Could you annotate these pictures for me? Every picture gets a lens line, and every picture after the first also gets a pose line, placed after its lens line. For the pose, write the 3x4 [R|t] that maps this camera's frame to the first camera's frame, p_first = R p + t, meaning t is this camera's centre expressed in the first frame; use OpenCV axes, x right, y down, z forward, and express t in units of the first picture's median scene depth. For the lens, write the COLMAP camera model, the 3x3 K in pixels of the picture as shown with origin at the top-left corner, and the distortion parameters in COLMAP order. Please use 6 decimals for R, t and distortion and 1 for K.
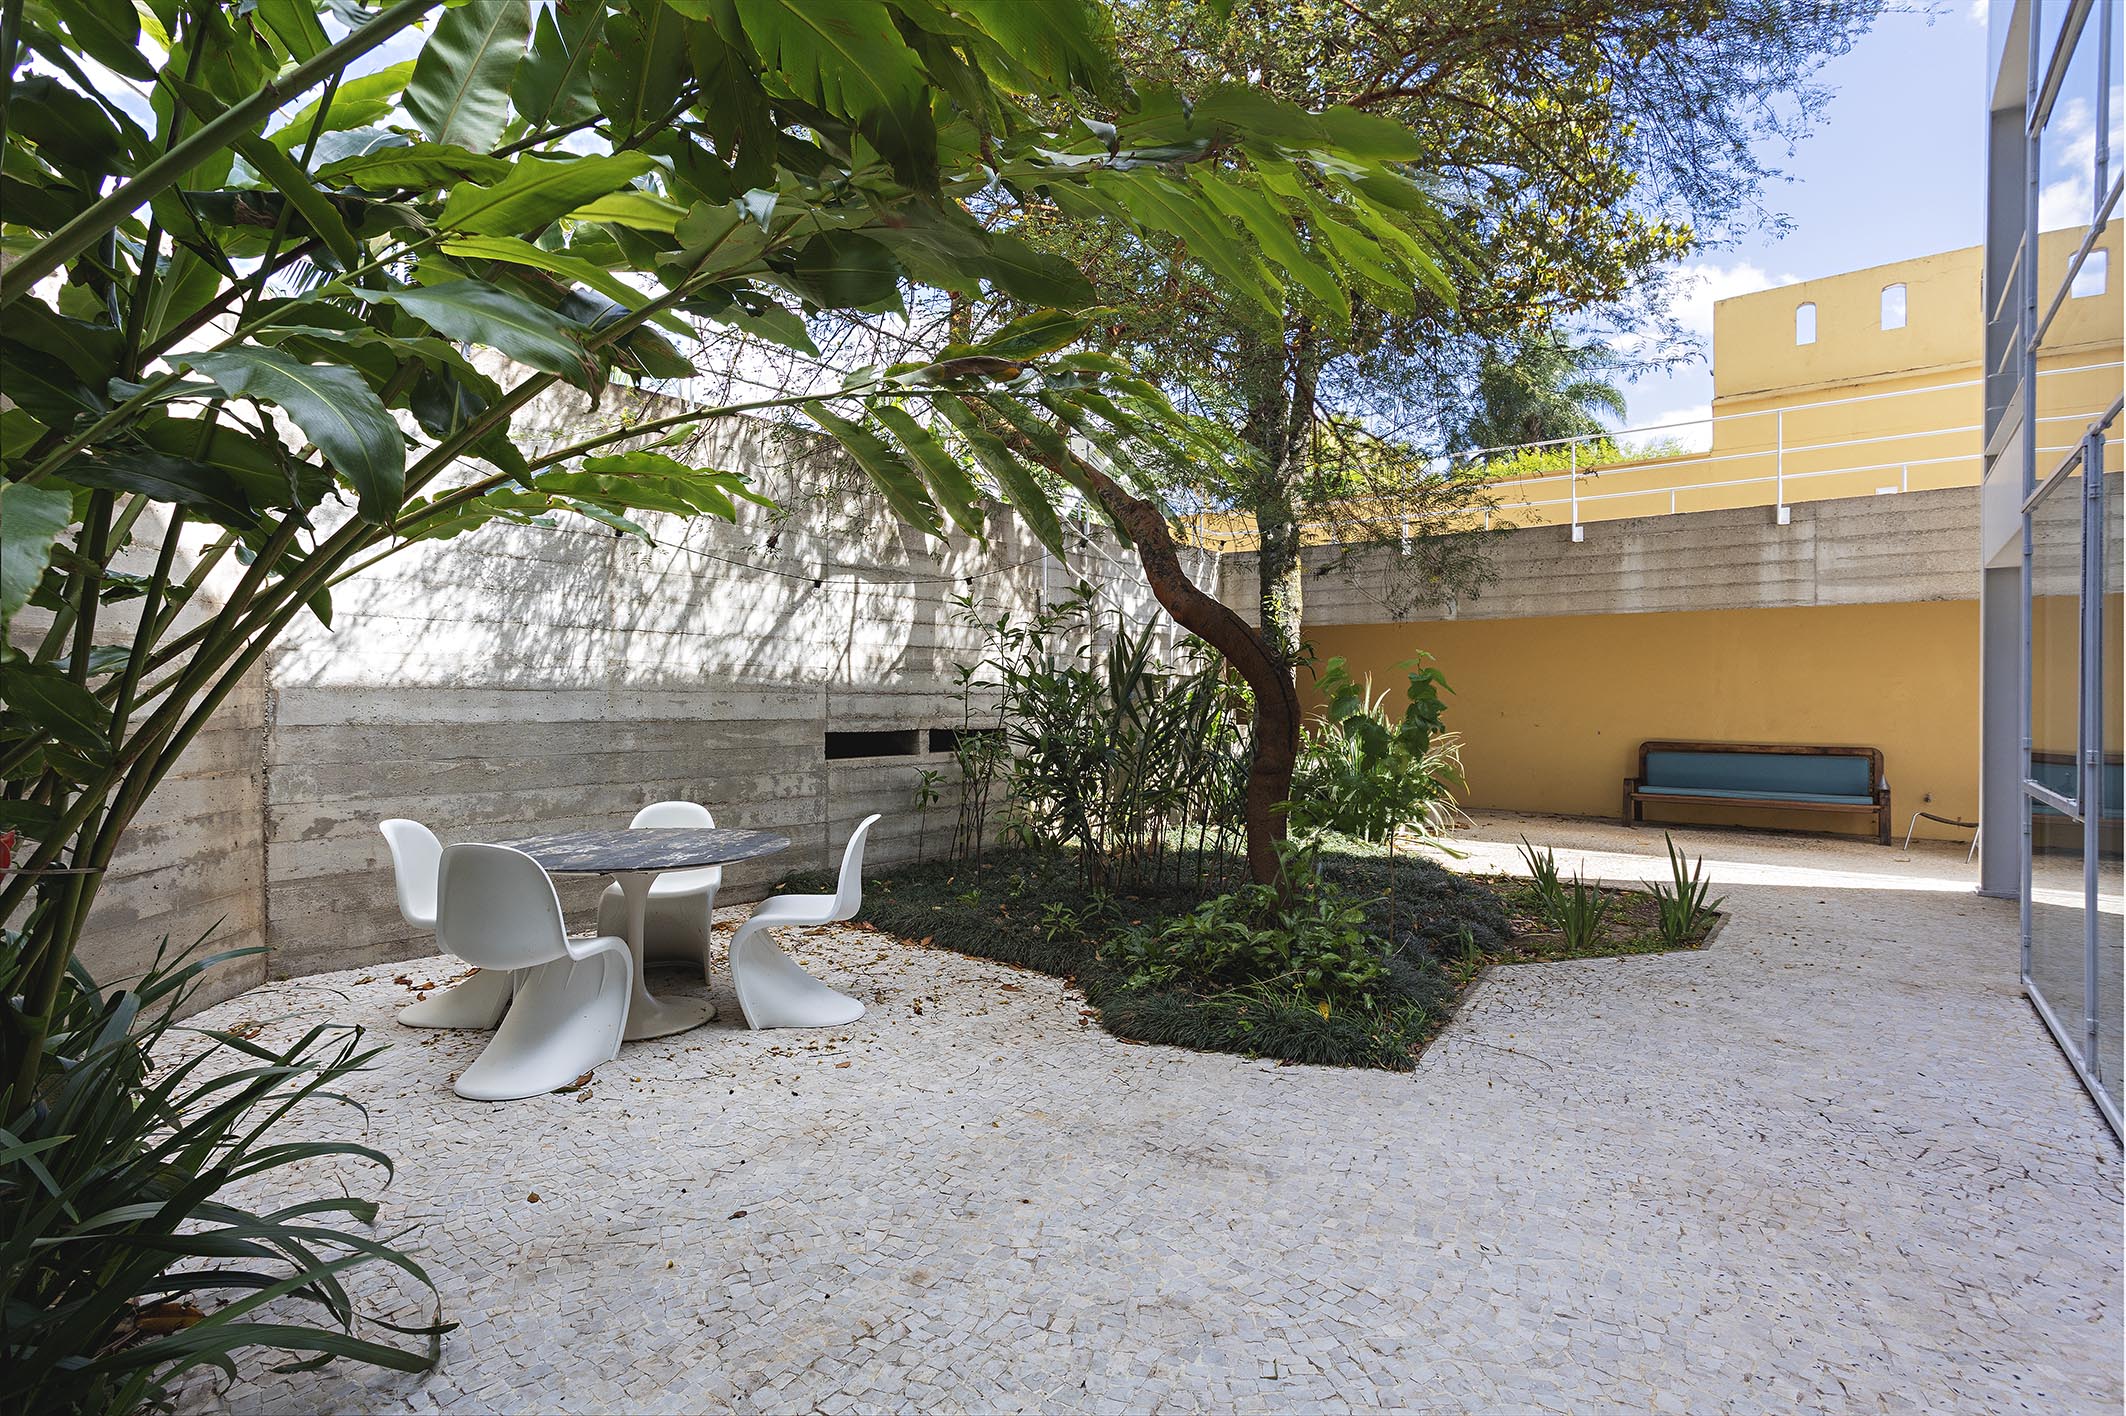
lens RADIAL K [[1032.2, 0, 1064.9], [0, 1032.2, 706.5], [0, 0, 1]] dist [-0.010270, 0.010012]
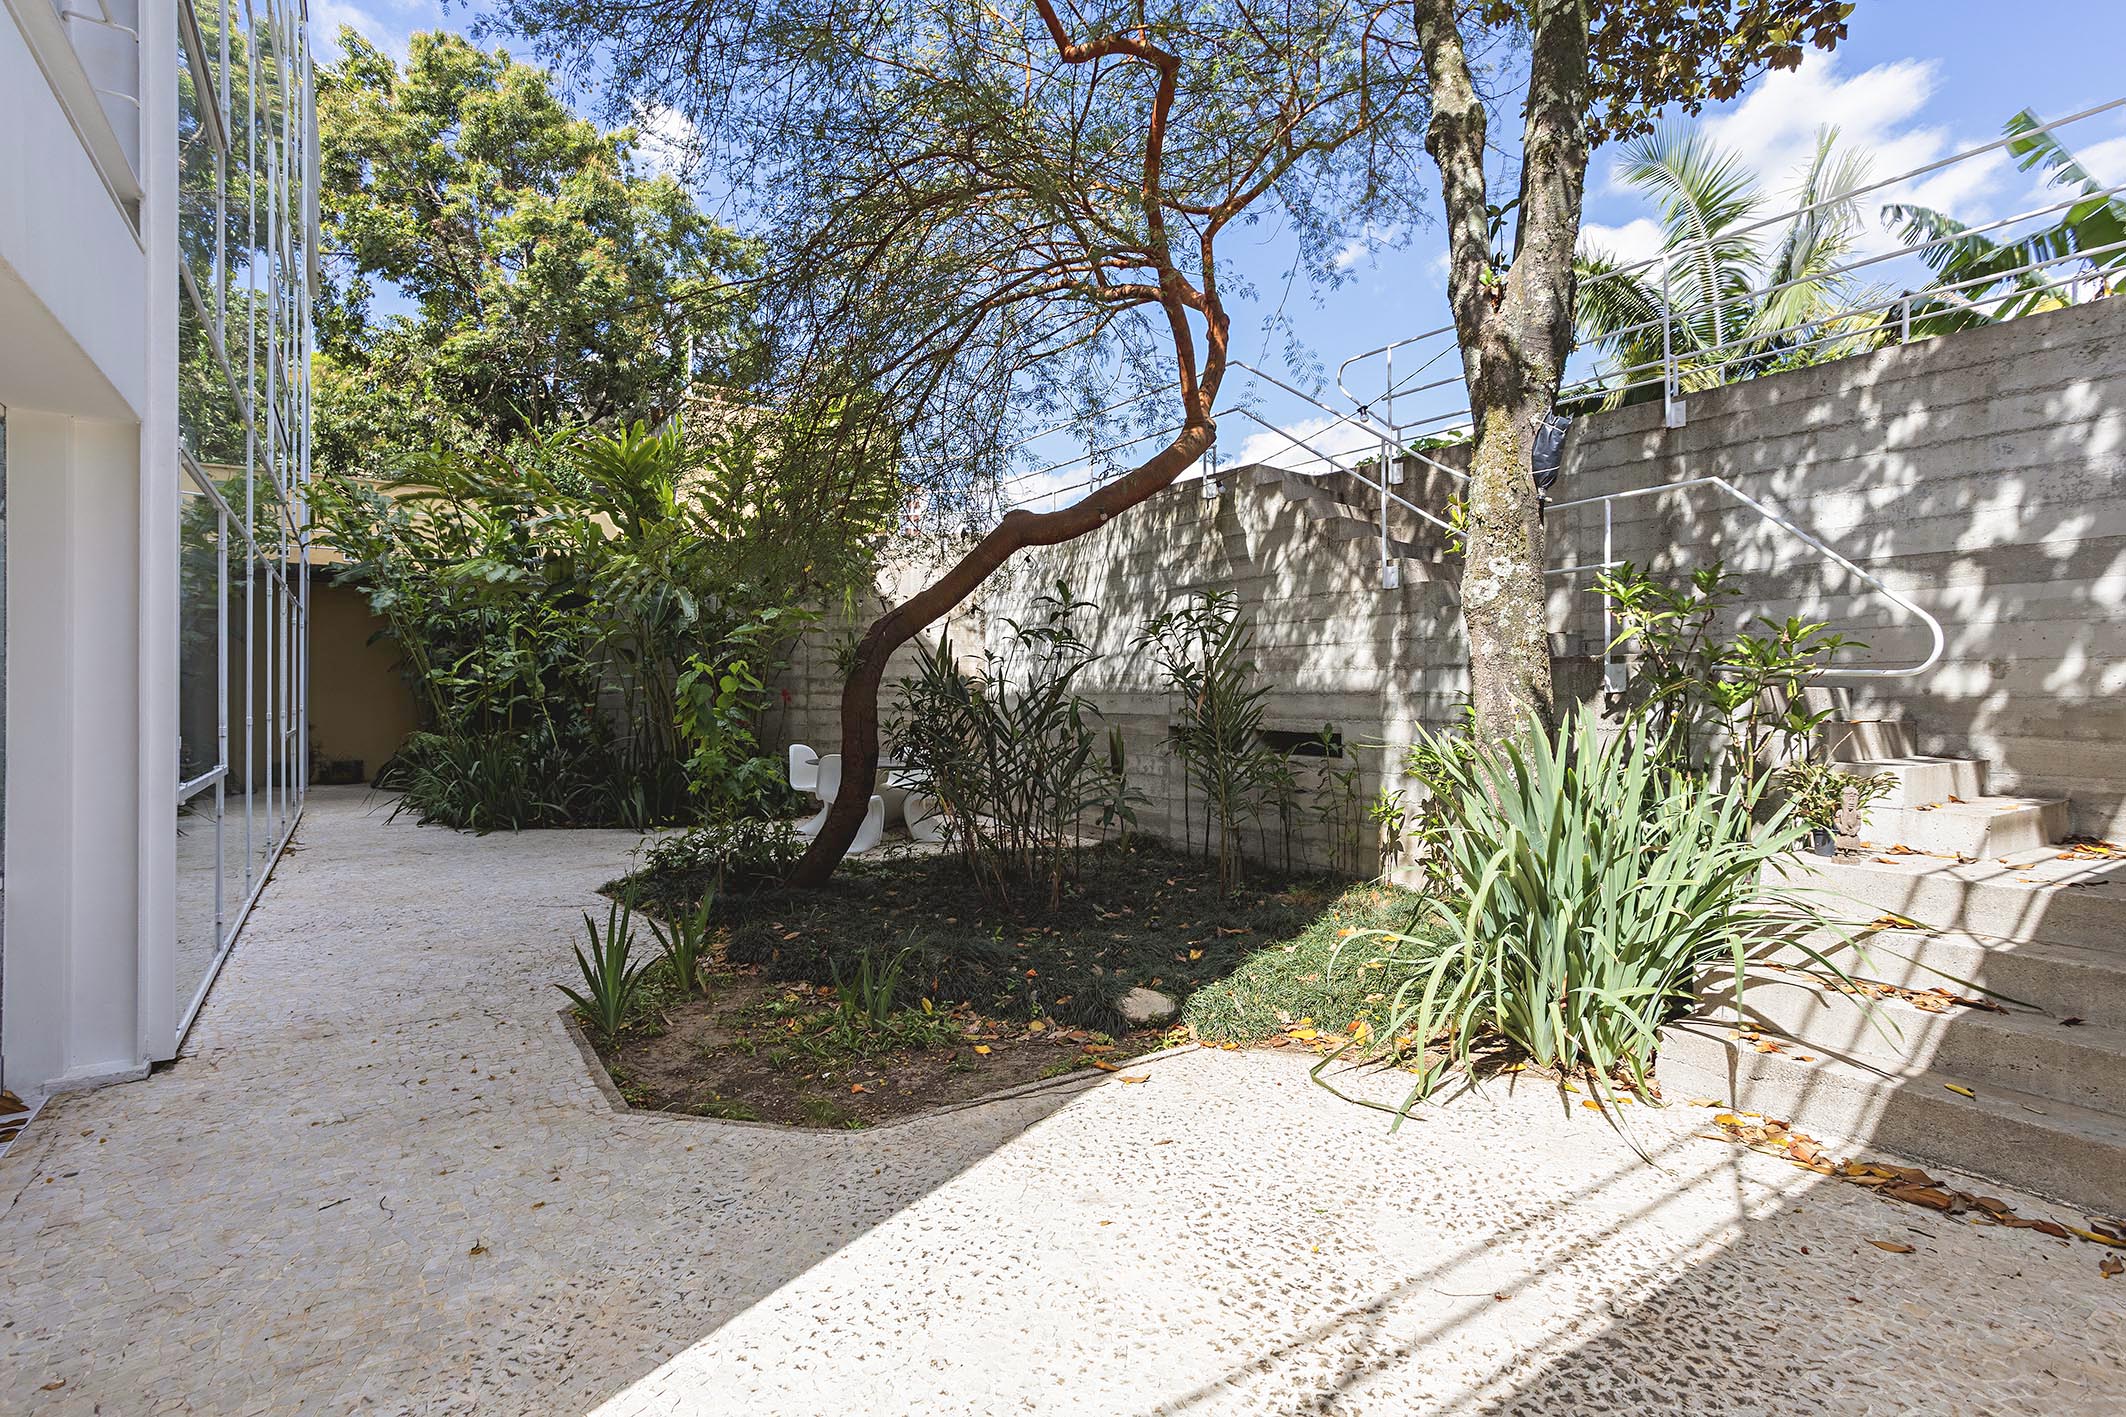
lens RADIAL K [[1032.2, 0, 1071.9], [0, 1032.2, 698.8], [0, 0, 1]] dist [-0.010270, 0.010012]
pose [[-0.308971, 0.001946, -0.951069, 0.962666], [-0.011110, 0.999922, 0.005656, -0.012770], [0.951007, 0.012314, -0.308925, 1.244839]]
